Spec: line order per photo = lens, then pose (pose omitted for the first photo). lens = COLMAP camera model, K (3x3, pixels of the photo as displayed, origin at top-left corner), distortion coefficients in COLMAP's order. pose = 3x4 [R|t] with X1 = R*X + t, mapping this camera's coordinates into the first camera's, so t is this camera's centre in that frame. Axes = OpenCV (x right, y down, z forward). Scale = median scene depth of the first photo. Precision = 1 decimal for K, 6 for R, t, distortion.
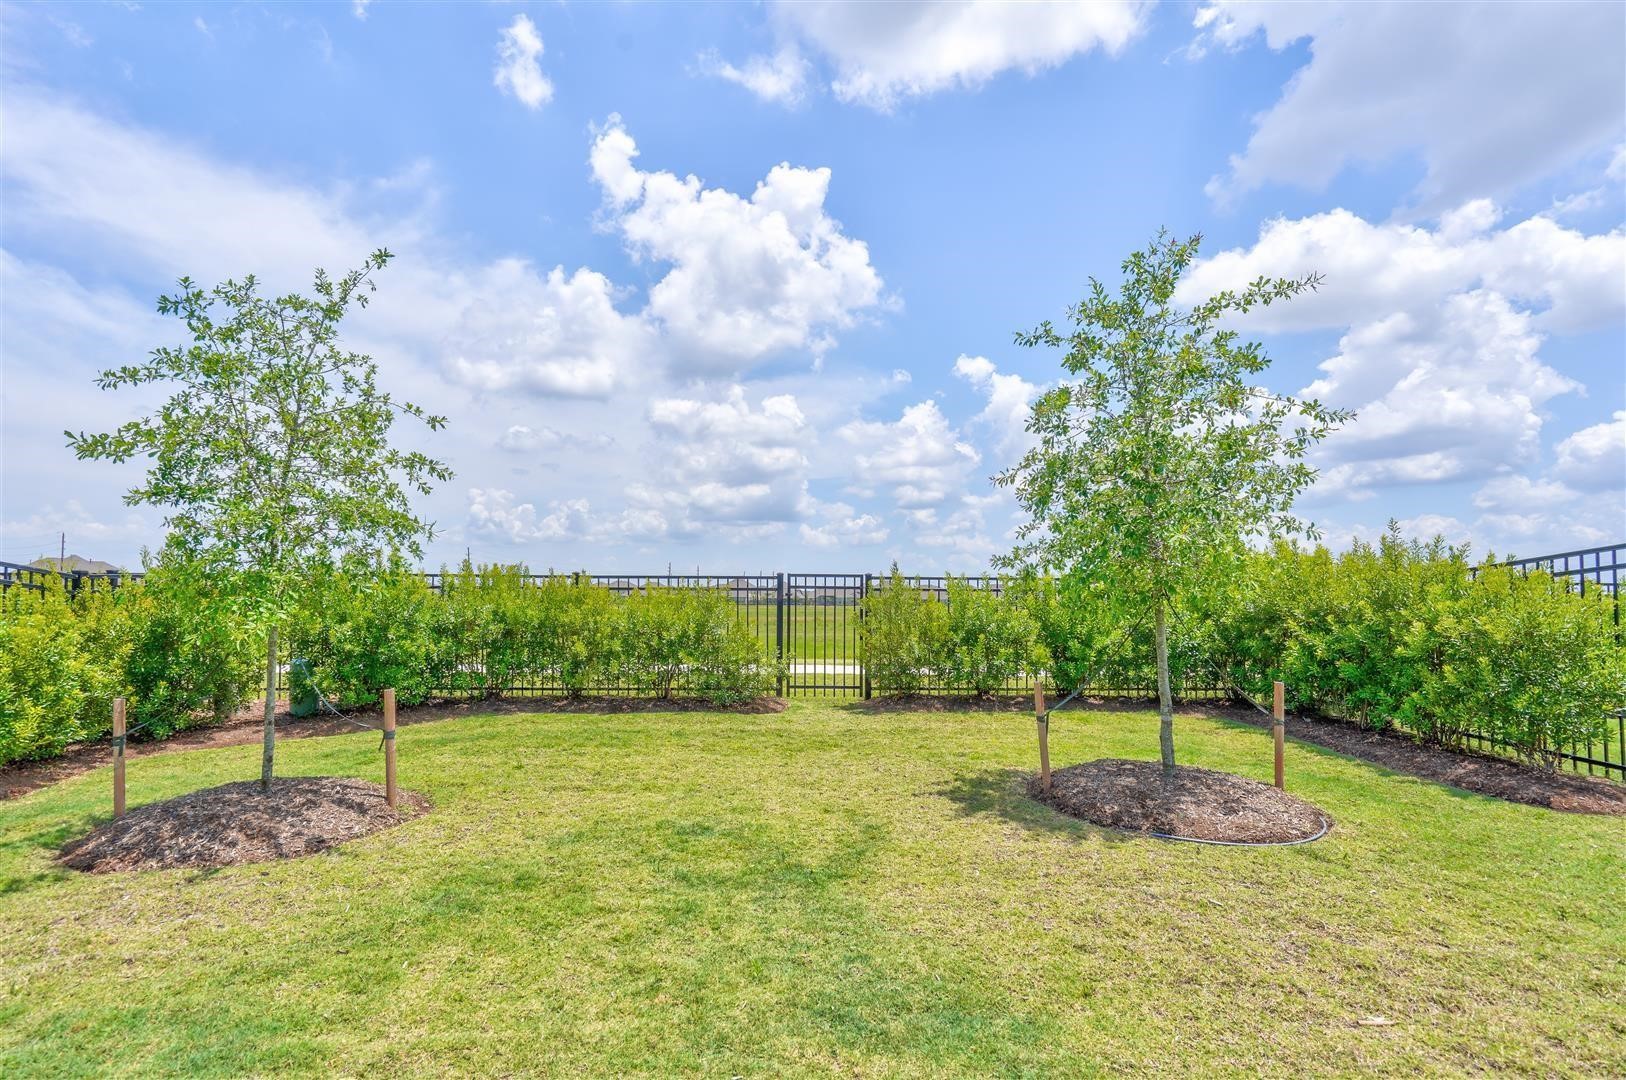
lens RADIAL K [[836.8, 0, 832.6], [0, 836.8, 563.1], [0, 0, 1]] dist [0.010066, 0.014340]
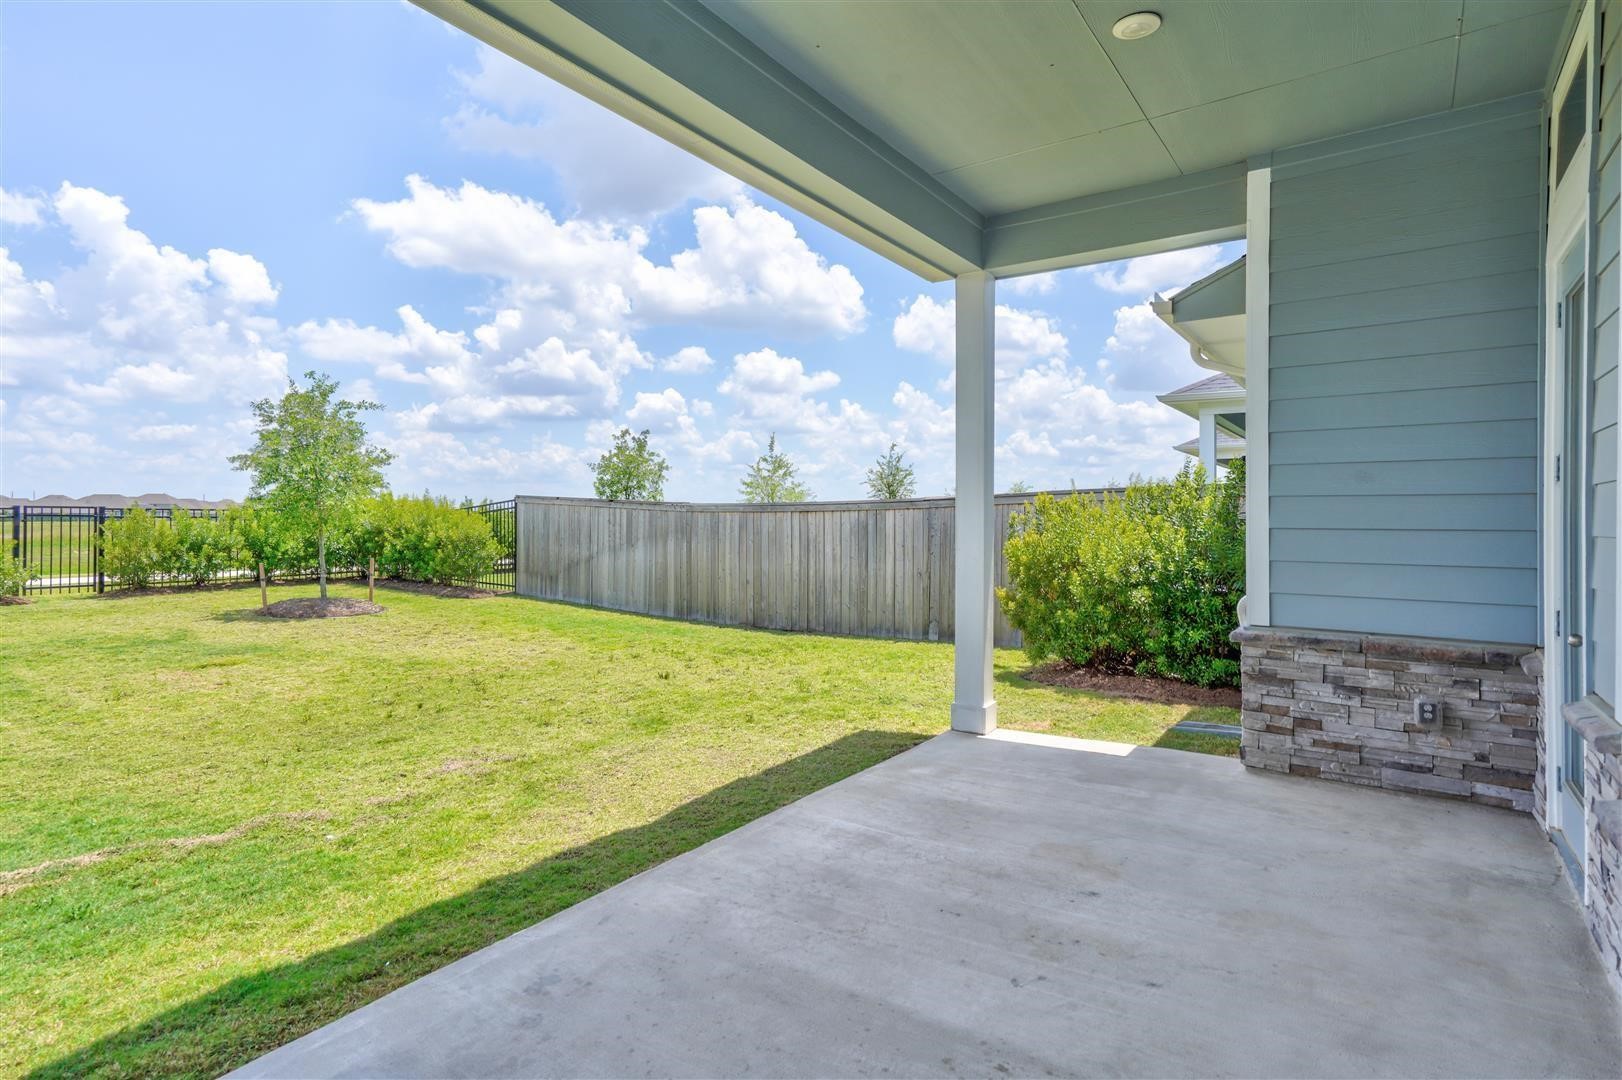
lens RADIAL K [[834.8, 0, 755.7], [0, 834.8, 521.1], [0, 0, 1]] dist [0.010066, 0.014340]
pose [[0.654344, -0.006988, 0.756165, -0.364018], [-0.033230, 0.998726, 0.037985, -0.060007], [-0.755467, -0.049983, 0.653278, -0.895641]]
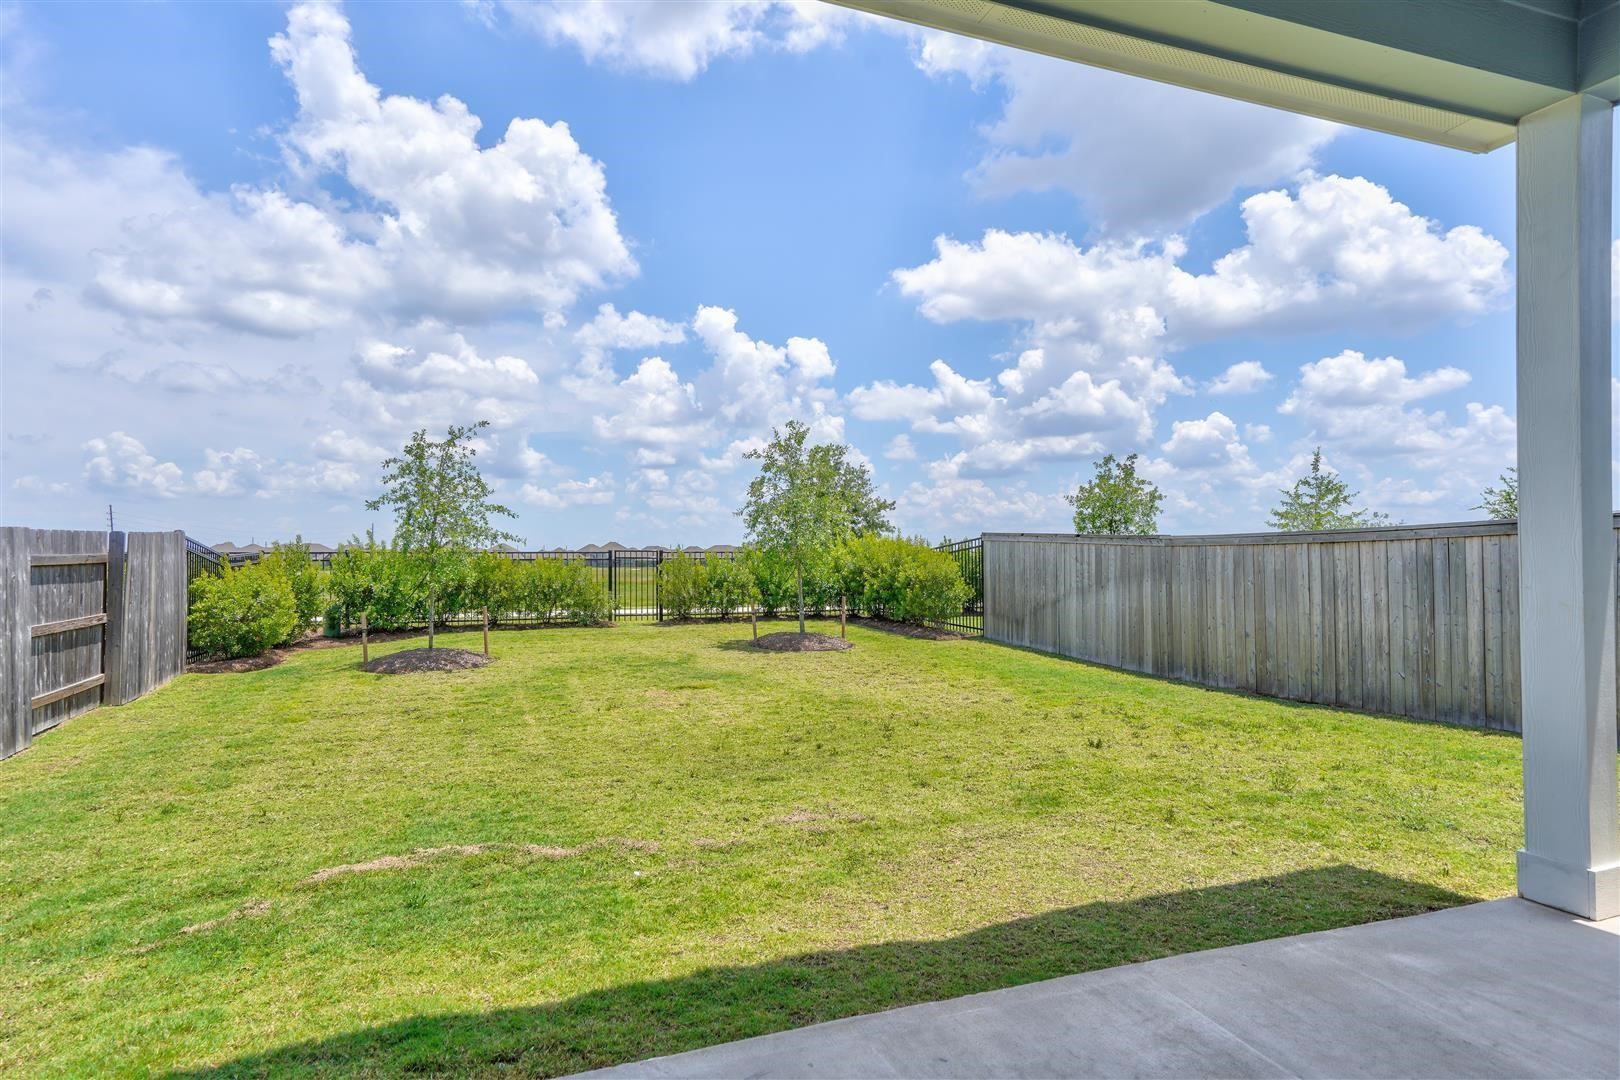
lens RADIAL K [[833.7, 0, 796.3], [0, 833.7, 567.3], [0, 0, 1]] dist [0.010066, 0.014340]
pose [[0.961887, -0.009772, 0.273273, -0.186177], [-0.004434, 0.998673, 0.051318, -0.047788], [-0.273411, -0.050574, 0.960567, -0.869952]]
